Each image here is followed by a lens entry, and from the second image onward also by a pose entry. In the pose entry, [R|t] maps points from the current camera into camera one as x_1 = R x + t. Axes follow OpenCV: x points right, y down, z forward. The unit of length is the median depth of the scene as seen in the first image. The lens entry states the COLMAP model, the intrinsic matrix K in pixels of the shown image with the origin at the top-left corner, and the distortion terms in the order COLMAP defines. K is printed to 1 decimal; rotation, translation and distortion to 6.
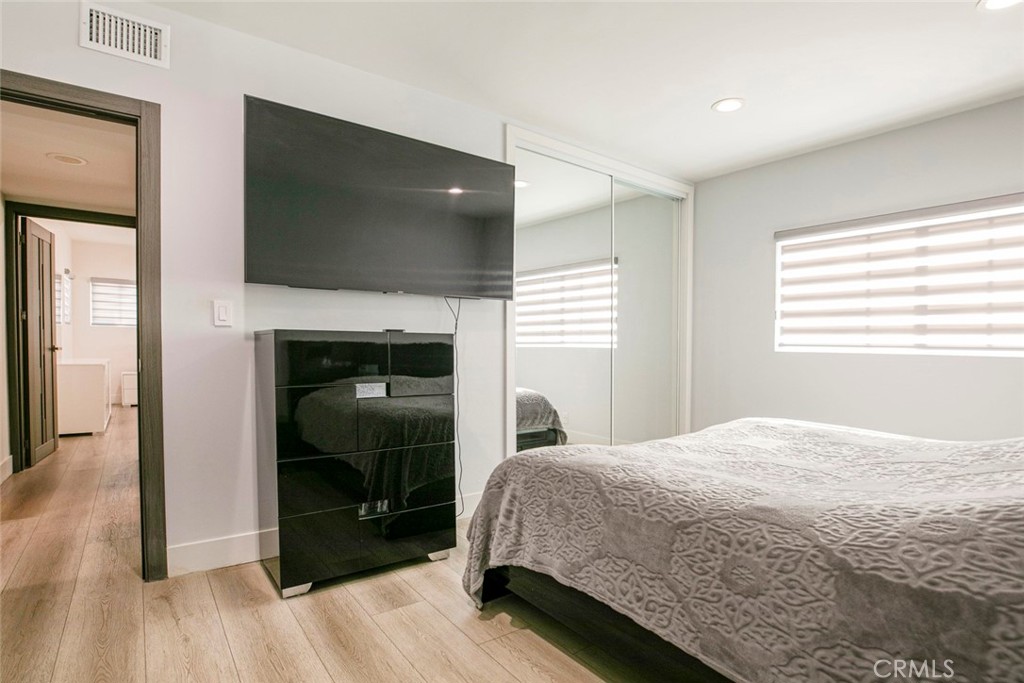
lens RADIAL K [[479.7, 0, 511.5], [0, 479.7, 360.6], [0, 0, 1]] dist [-0.020175, -0.000032]
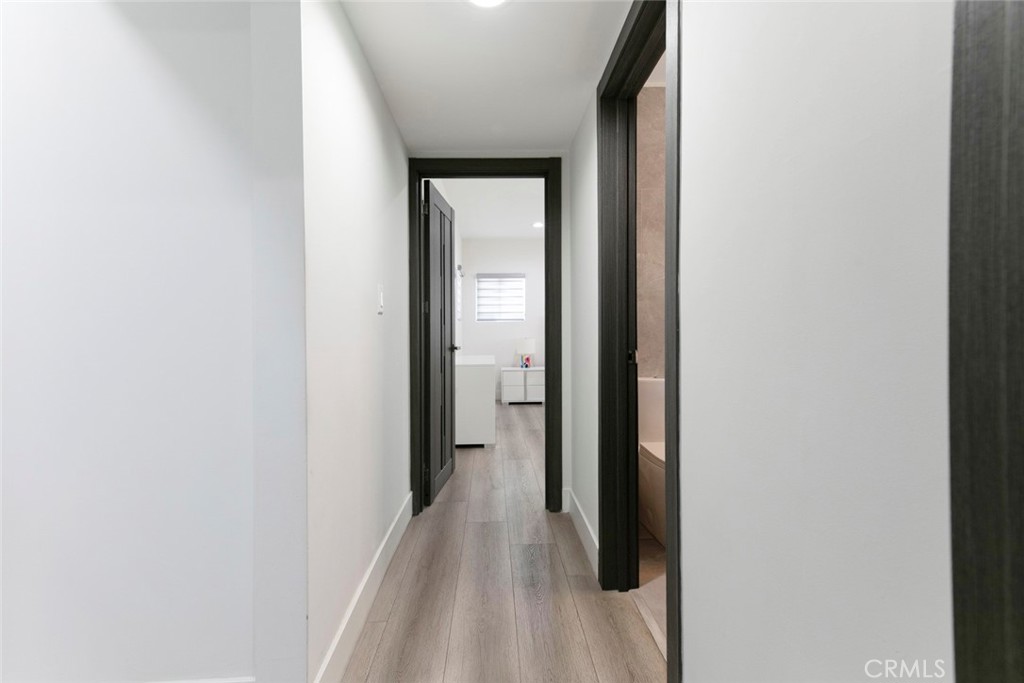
lens RADIAL K [[463.8, 0, 504.1], [0, 463.8, 339.9], [0, 0, 1]] dist [0.002409, 0.000372]
pose [[0.799609, -0.006050, -0.600490, -0.422317], [-0.007373, 0.999775, -0.019889, -0.025114], [0.600476, 0.020331, 0.799385, 0.412390]]
